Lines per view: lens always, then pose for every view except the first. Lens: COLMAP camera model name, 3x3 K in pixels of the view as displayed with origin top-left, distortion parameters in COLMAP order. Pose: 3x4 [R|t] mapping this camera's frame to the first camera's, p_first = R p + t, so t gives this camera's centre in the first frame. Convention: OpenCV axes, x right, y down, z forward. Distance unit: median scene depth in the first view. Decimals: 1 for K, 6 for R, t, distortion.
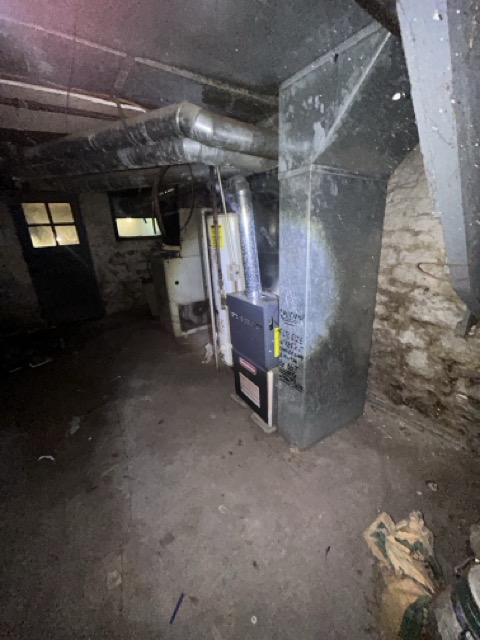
lens RADIAL K [[261.3, 0, 242.8], [0, 261.3, 319.8], [0, 0, 1]] dist [-0.004165, 0.002300]
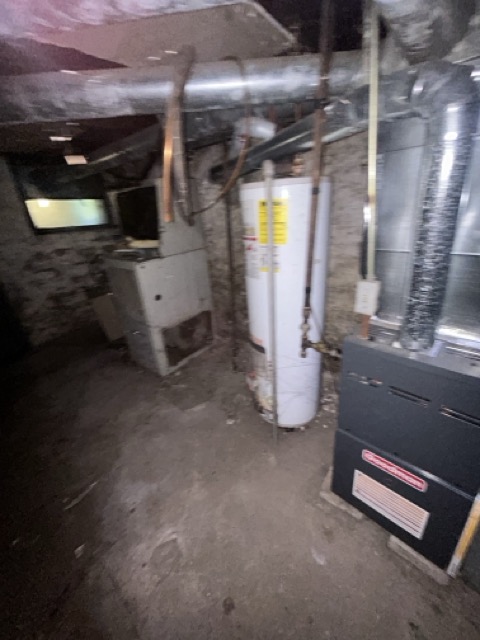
lens RADIAL K [[261.3, 0, 242.2], [0, 261.3, 316.6], [0, 0, 1]] dist [-0.004165, 0.002300]
pose [[0.967119, -0.118862, 0.224837, -0.324817], [0.108414, 0.992395, 0.058303, -0.175915], [-0.230057, -0.032010, 0.972650, 0.516579]]
